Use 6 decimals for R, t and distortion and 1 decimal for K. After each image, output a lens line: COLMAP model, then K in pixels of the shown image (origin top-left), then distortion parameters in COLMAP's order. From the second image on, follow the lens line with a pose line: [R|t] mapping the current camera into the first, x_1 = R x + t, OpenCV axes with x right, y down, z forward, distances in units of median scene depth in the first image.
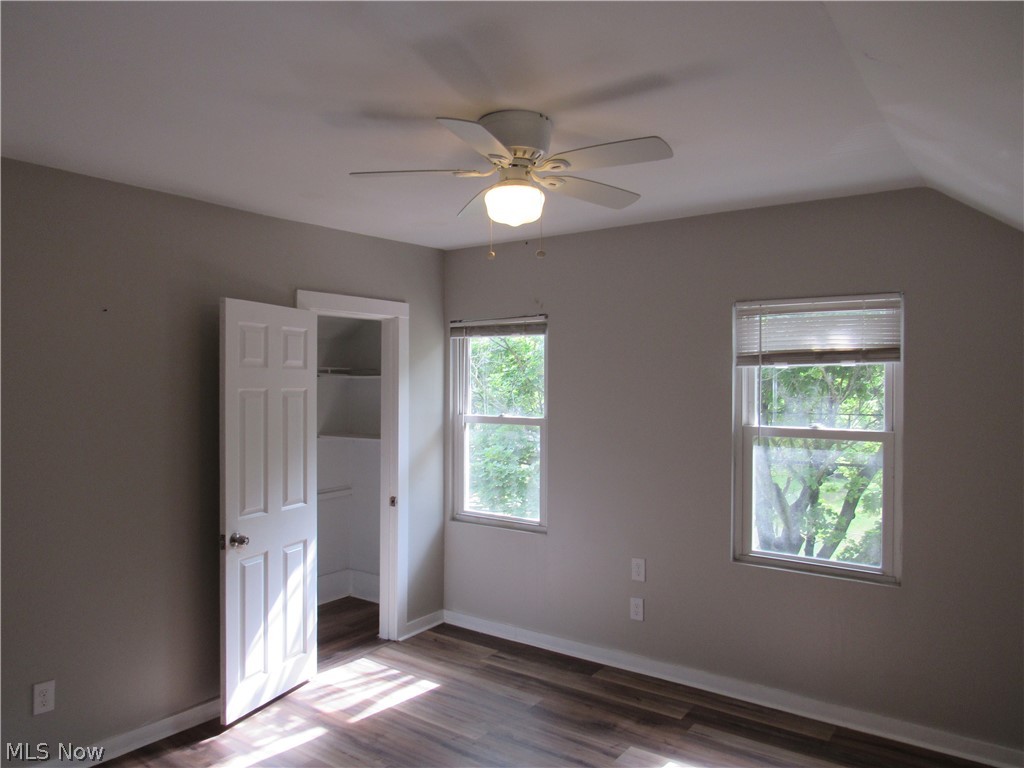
lens RADIAL K [[741.1, 0, 512.8], [0, 741.1, 381.4], [0, 0, 1]] dist [-0.008355, 0.009011]
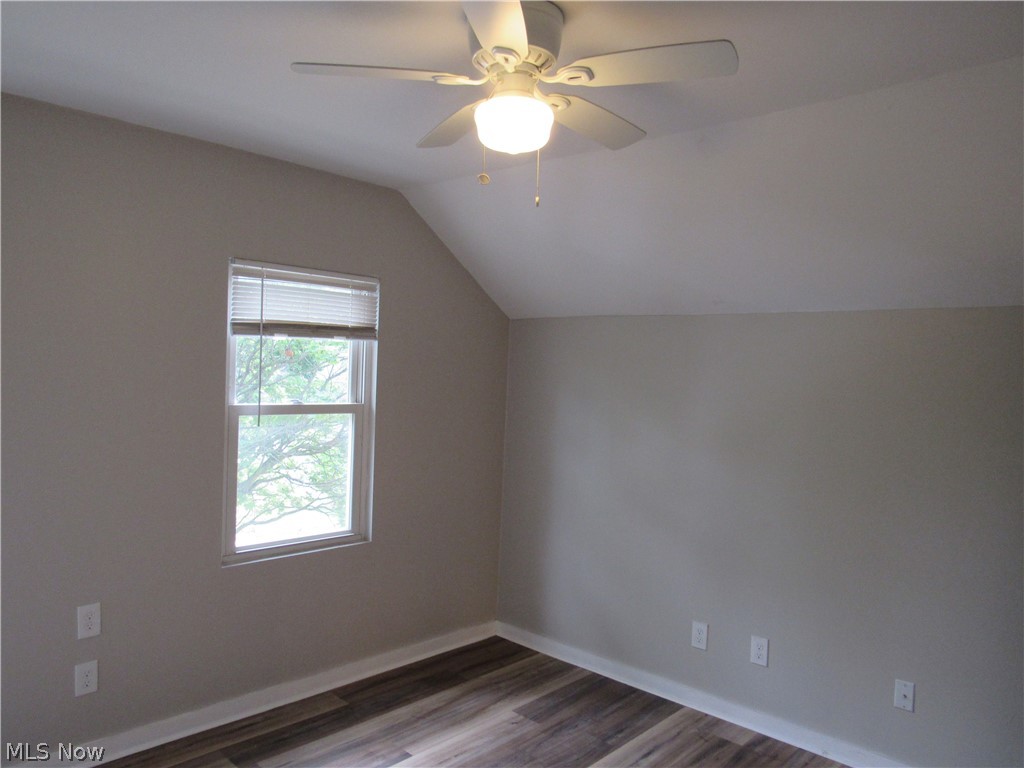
lens RADIAL K [[741.1, 0, 512.4], [0, 741.1, 389.6], [0, 0, 1]] dist [-0.008355, 0.009011]
pose [[0.137302, -0.026347, 0.990179, -0.512084], [-0.031755, 0.999015, 0.030985, 0.005845], [-0.990020, -0.035697, 0.136330, 0.593741]]
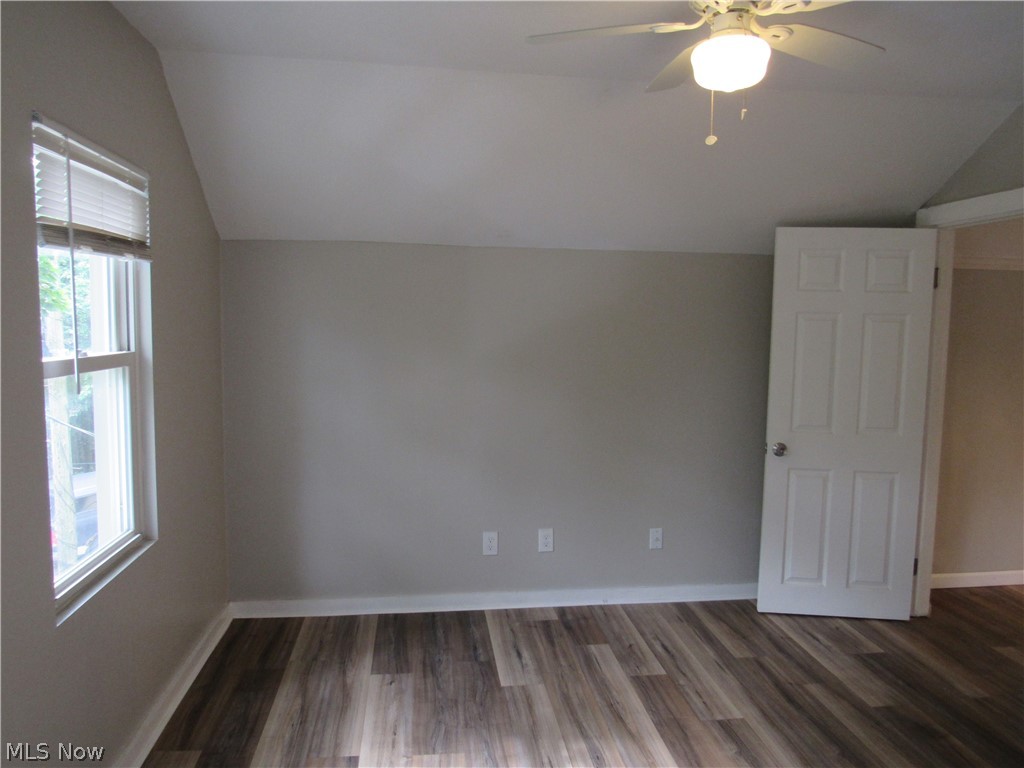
lens RADIAL K [[741.1, 0, 507.8], [0, 741.1, 386.5], [0, 0, 1]] dist [-0.008355, 0.009011]
pose [[-0.675264, -0.084547, 0.732715, -0.299530], [-0.017320, 0.994952, 0.098845, 0.021025], [-0.737373, 0.054056, -0.673319, 1.161548]]
